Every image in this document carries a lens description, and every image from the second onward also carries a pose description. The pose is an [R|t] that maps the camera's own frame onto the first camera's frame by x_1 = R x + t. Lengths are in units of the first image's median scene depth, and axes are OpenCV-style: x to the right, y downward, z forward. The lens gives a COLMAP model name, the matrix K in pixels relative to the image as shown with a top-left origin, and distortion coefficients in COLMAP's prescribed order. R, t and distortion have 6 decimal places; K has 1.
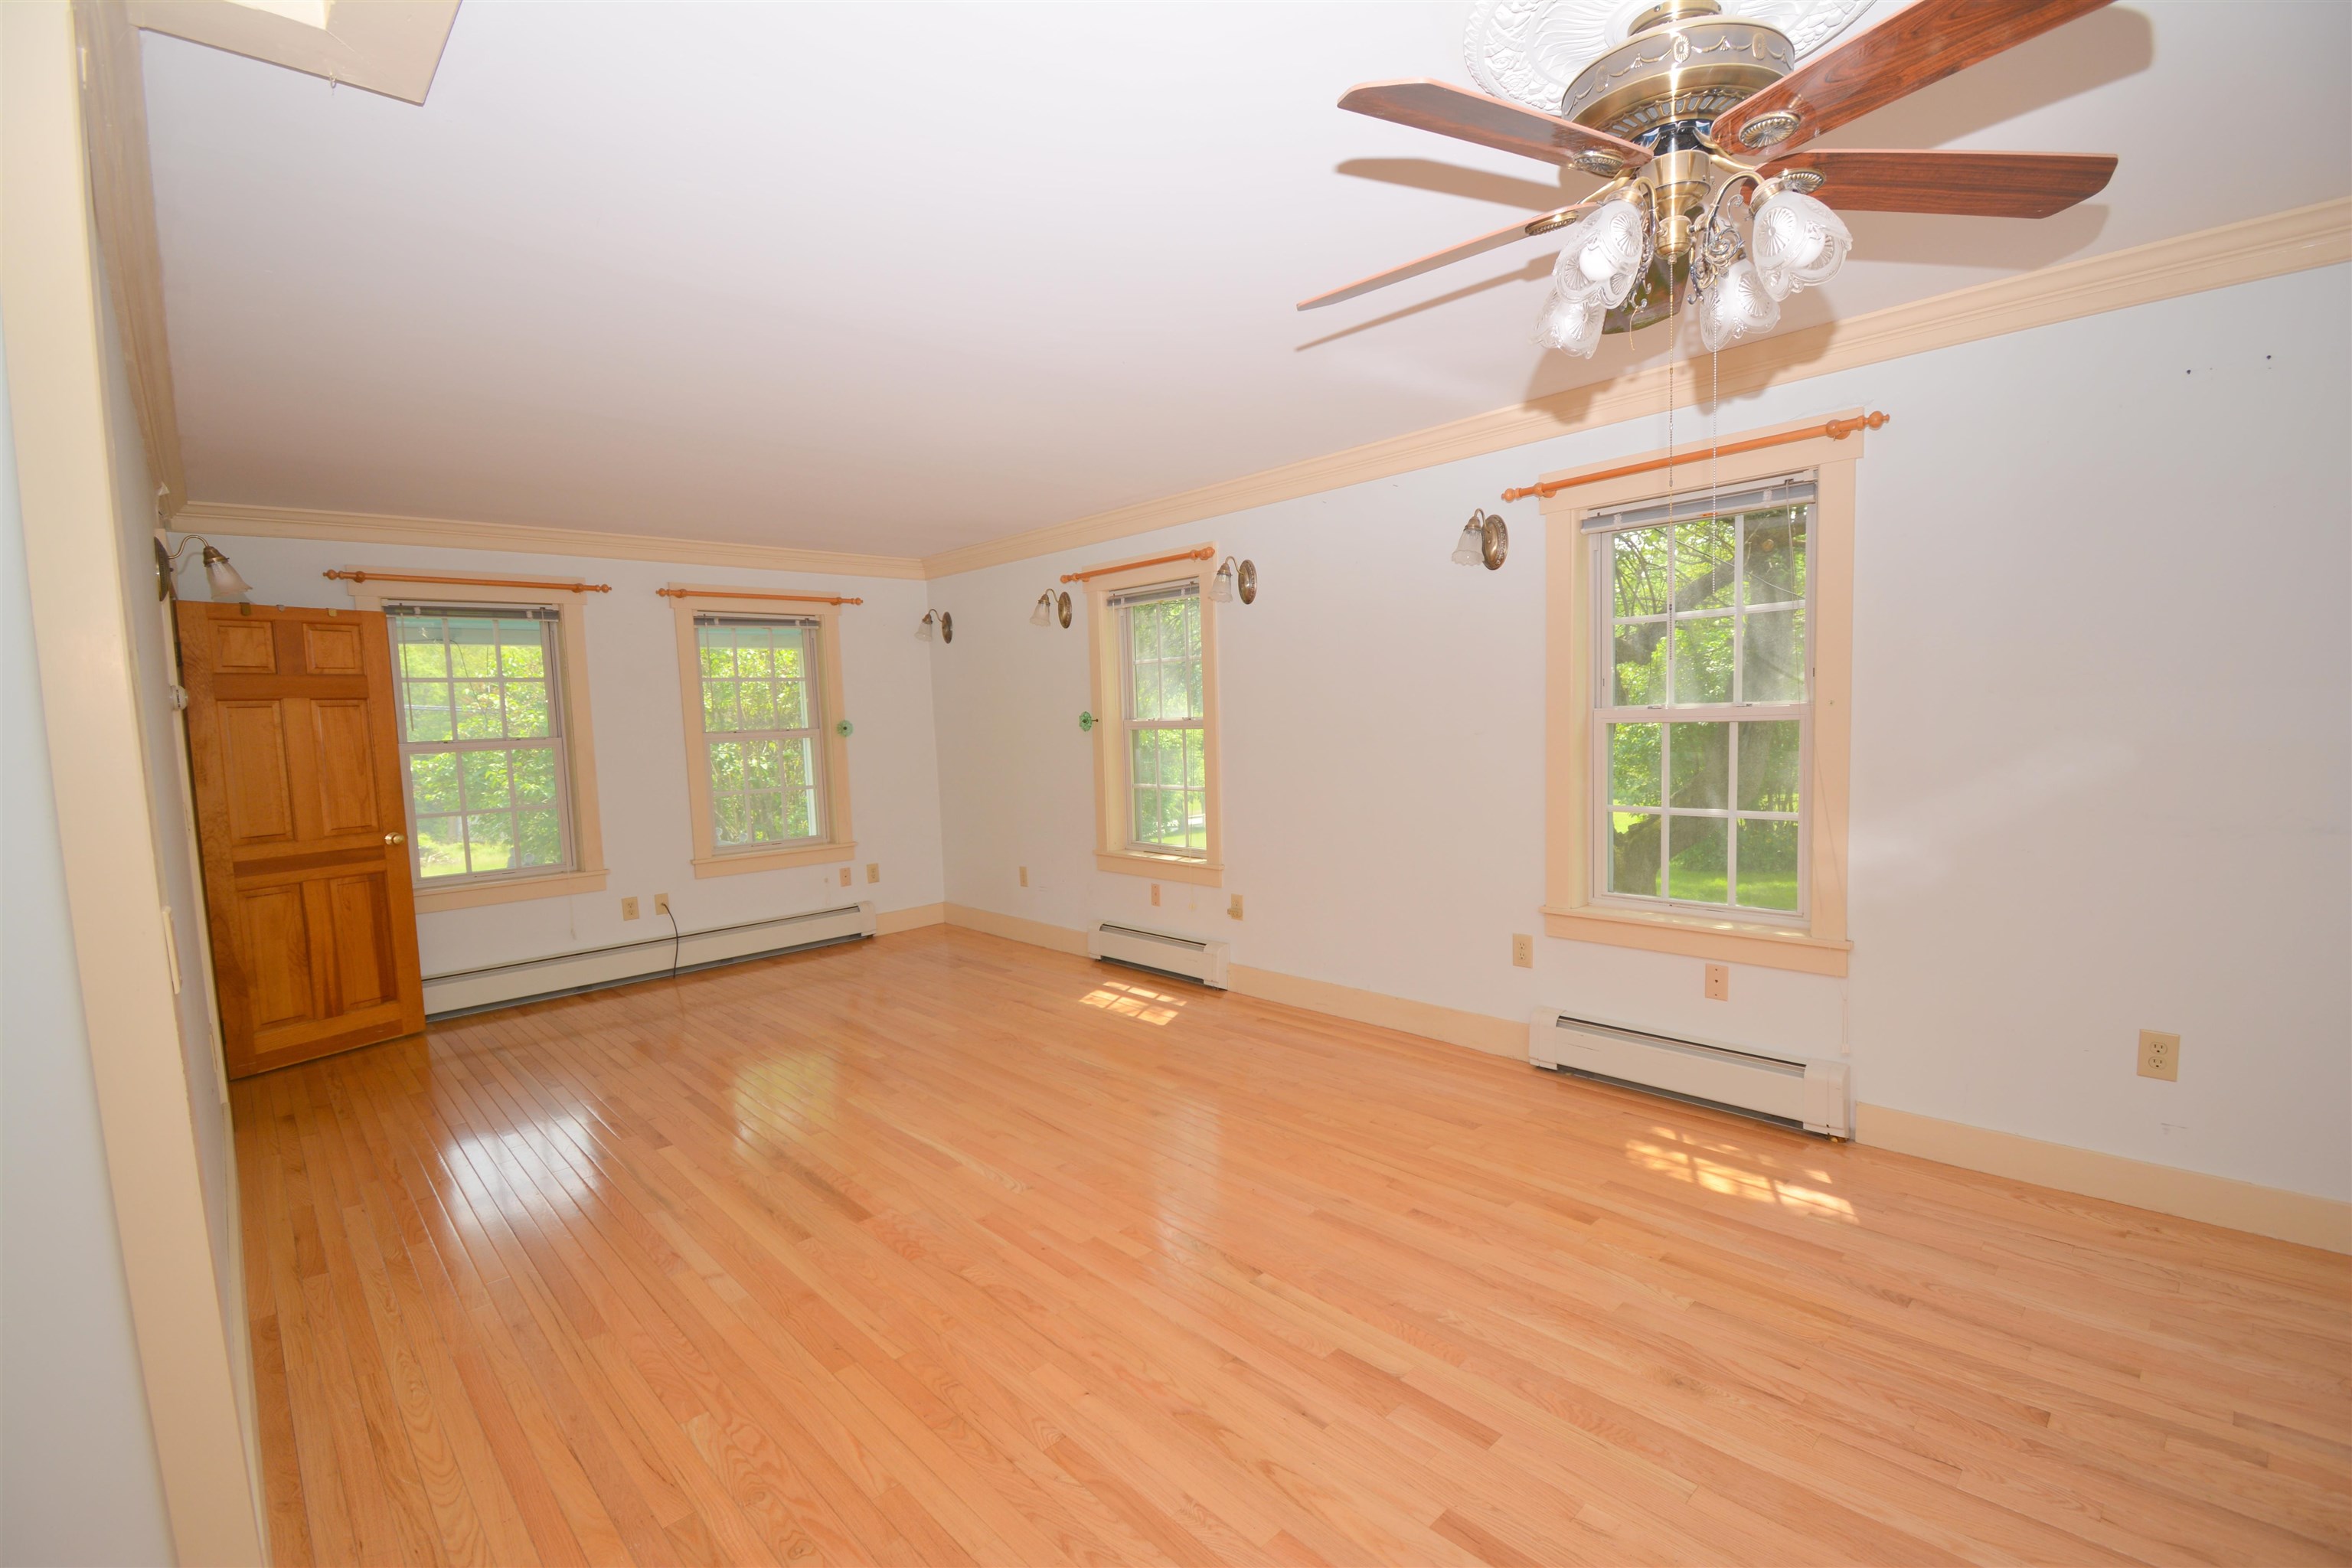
lens RADIAL K [[1033.5, 0, 1174.2], [0, 1033.5, 797.7], [0, 0, 1]] dist [0.029512, -0.031448]
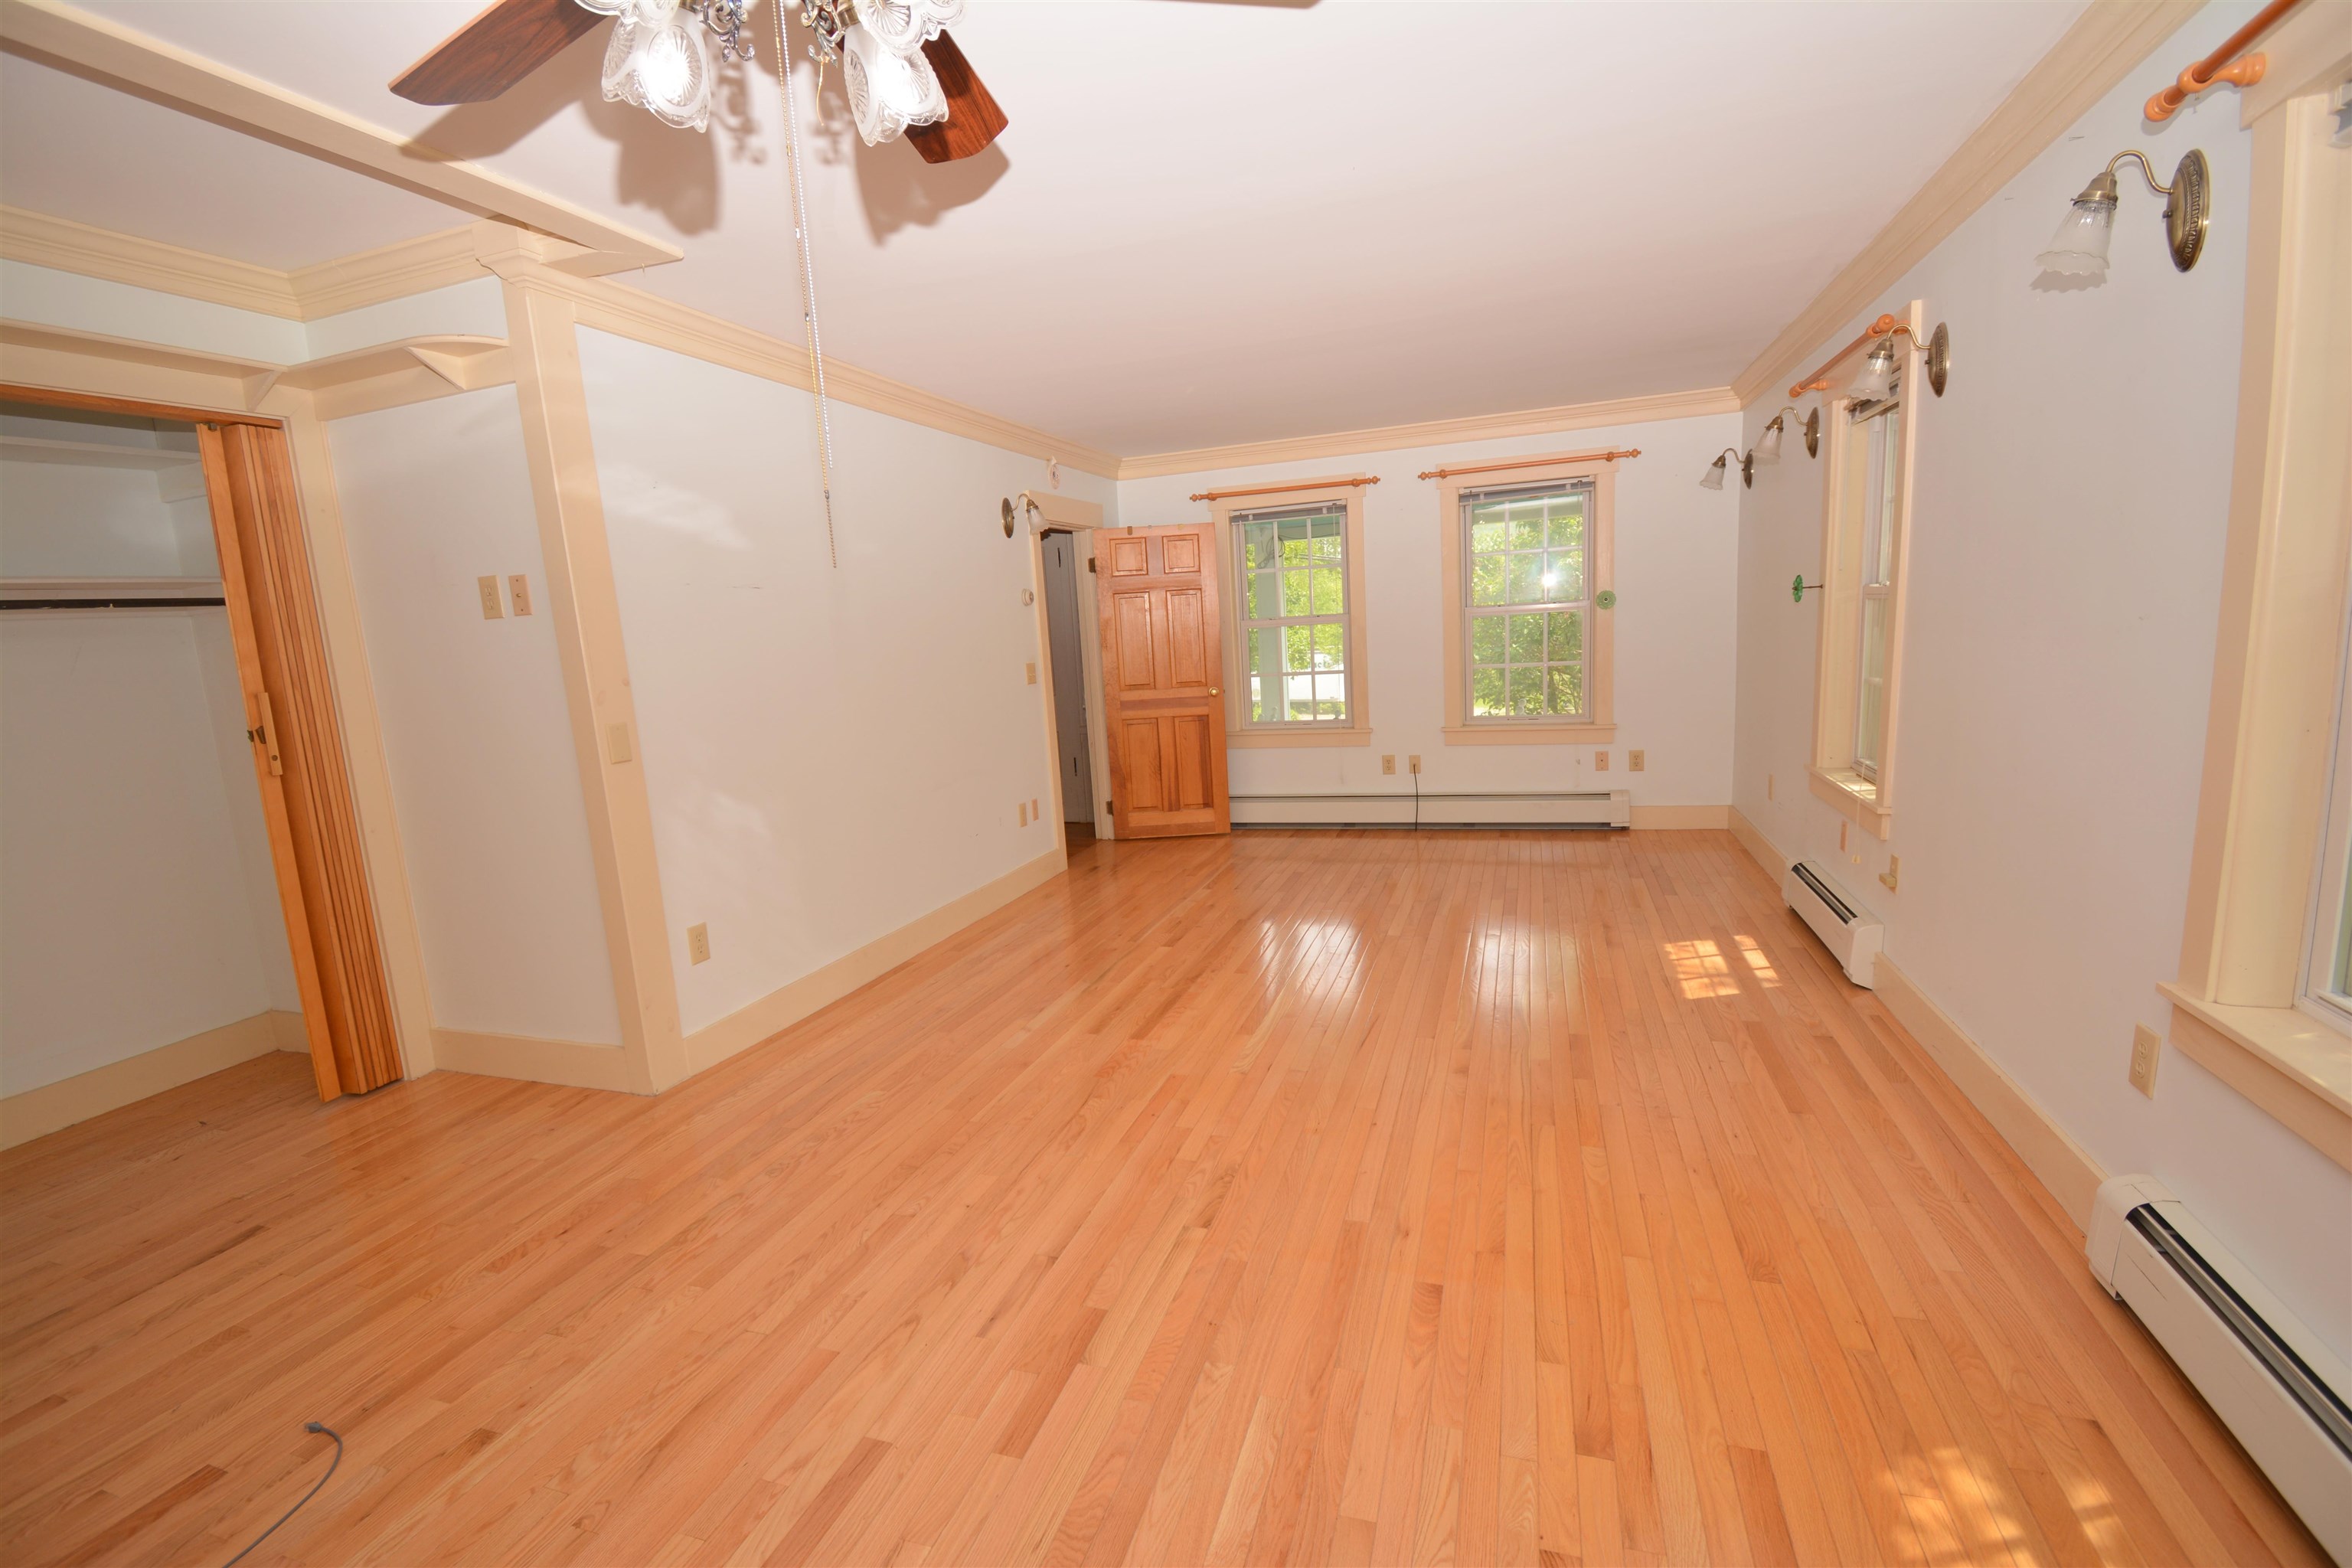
lens RADIAL K [[1033.5, 0, 1174.2], [0, 1033.5, 797.7], [0, 0, 1]] dist [0.029512, -0.031448]
pose [[0.478976, 0.150918, -0.864758, 0.438327], [-0.032106, 0.987463, 0.154550, -0.032534], [0.877241, -0.046262, 0.477817, 0.299628]]
